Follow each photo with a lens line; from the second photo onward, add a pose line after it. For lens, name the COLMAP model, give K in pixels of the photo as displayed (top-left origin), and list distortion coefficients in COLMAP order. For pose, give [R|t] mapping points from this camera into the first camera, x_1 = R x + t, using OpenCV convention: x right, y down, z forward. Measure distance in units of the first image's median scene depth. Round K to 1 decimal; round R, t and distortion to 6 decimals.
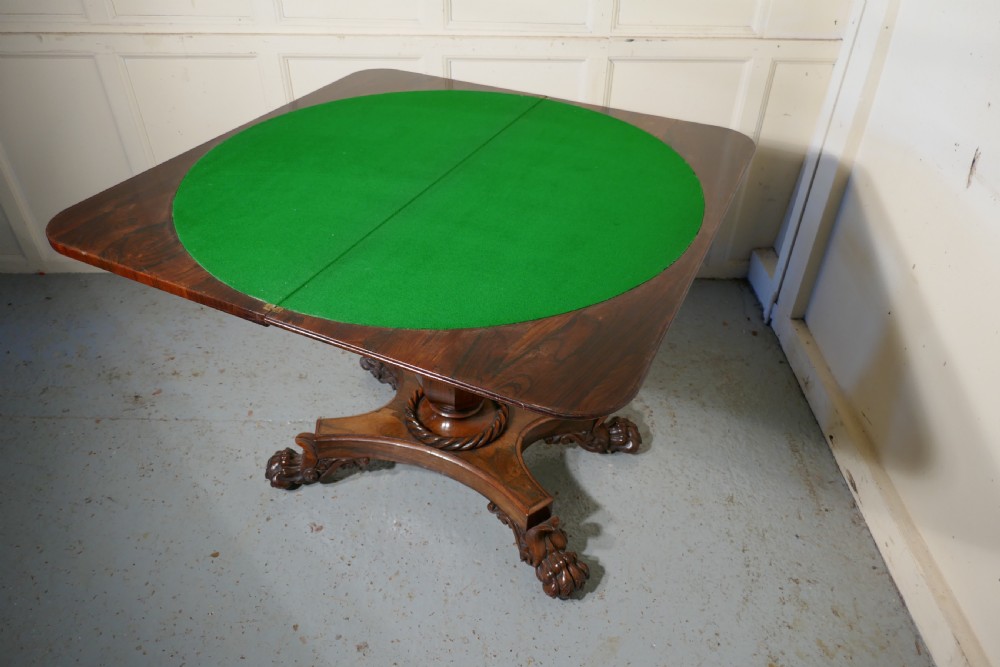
lens RADIAL K [[719.2, 0, 496.6], [0, 719.2, 334.3], [0, 0, 1]] dist [-0.013068, -0.000040]
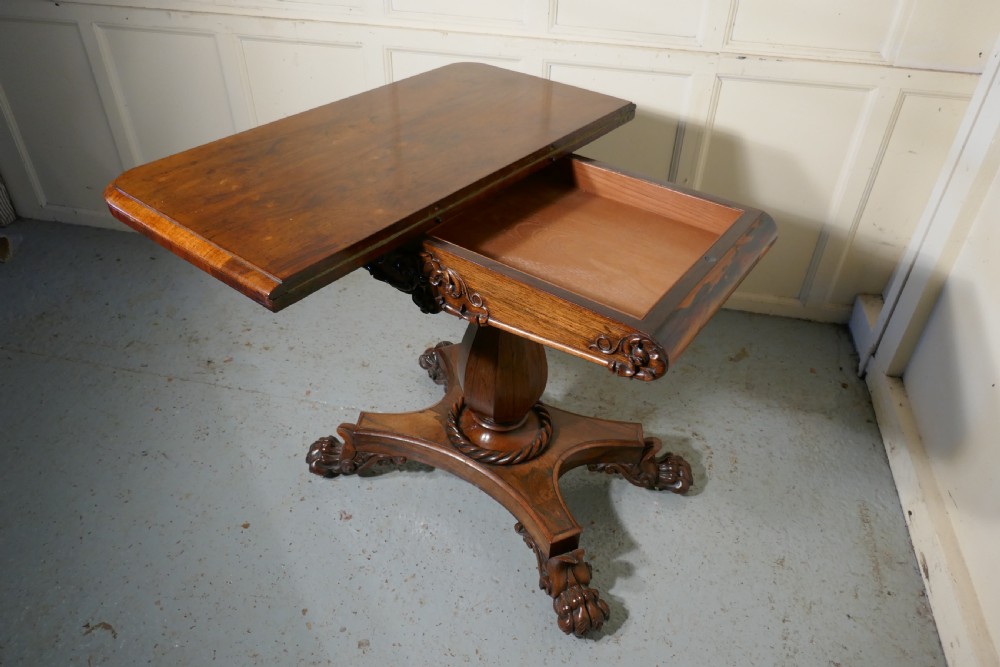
lens RADIAL K [[719.2, 0, 496.6], [0, 719.2, 334.5], [0, 0, 1]] dist [-0.013068, -0.000040]
pose [[0.979344, 0.131397, -0.153691, 0.072398], [-0.132493, 0.991179, 0.003136, -0.012735], [0.152748, 0.017292, 0.988114, 0.034308]]
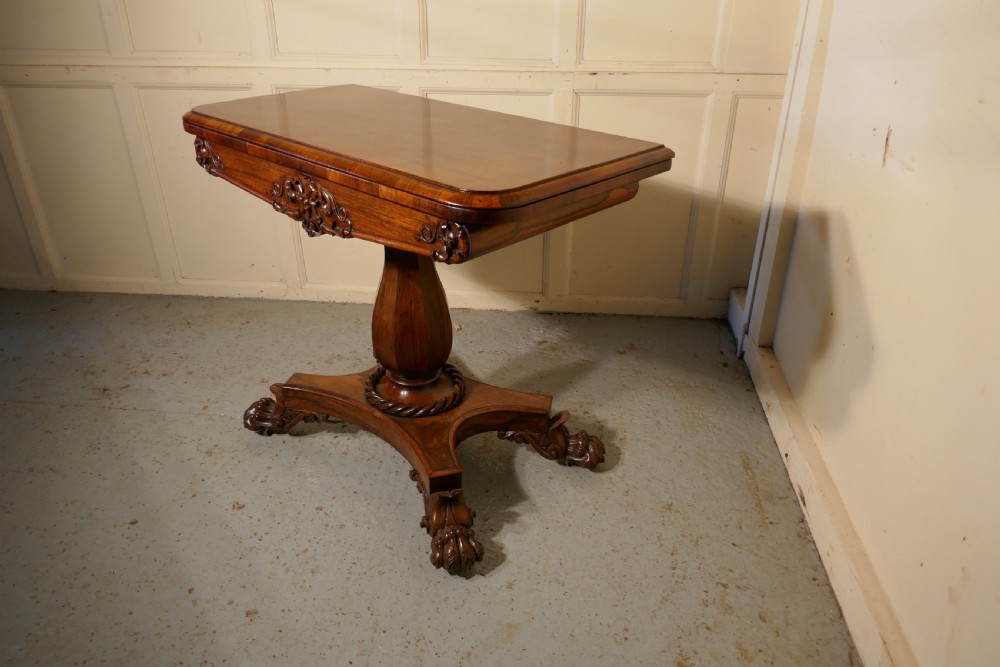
lens RADIAL K [[719.2, 0, 496.7], [0, 719.2, 334.2], [0, 0, 1]] dist [-0.013068, -0.000040]
pose [[0.995385, 0.036538, -0.088730, 0.174176], [-0.050542, 0.985641, -0.161113, 0.167144], [0.081569, 0.164854, 0.982939, 0.013466]]
